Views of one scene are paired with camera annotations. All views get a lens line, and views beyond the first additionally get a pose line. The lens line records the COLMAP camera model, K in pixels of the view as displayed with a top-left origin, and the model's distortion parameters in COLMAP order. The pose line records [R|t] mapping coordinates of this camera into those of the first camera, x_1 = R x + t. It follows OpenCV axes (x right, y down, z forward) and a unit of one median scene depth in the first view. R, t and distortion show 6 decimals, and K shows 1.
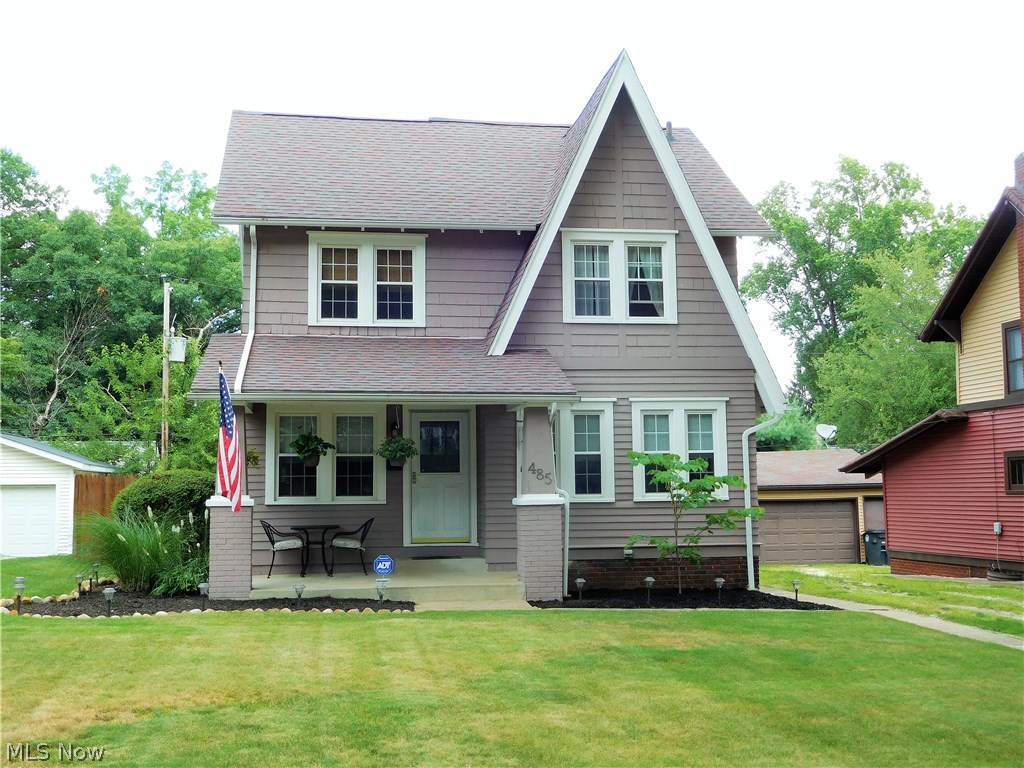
lens RADIAL K [[1178.7, 0, 512.0], [0, 1178.7, 384.0], [0, 0, 1]] dist [0.038284, 0.022191]
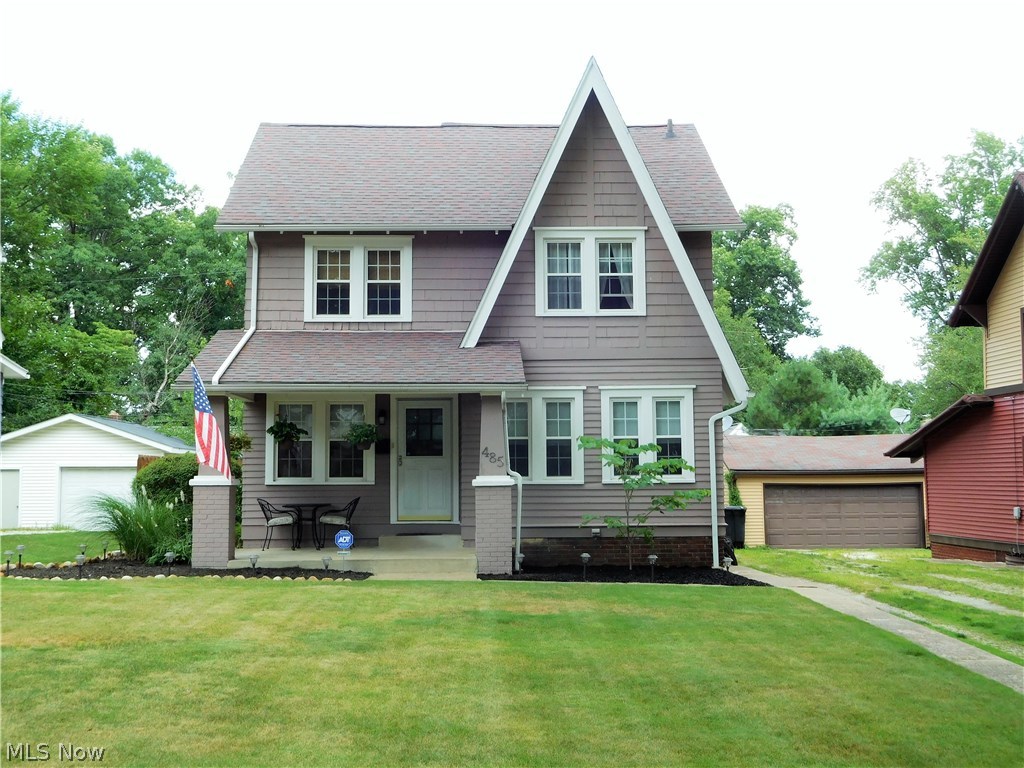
lens RADIAL K [[1178.7, 0, 512.0], [0, 1178.7, 384.0], [0, 0, 1]] dist [0.038284, 0.022191]
pose [[0.991775, -0.005613, -0.127871, 0.156241], [0.007348, 0.999887, 0.013096, -0.004572], [0.127783, -0.013928, 0.991704, -0.062060]]
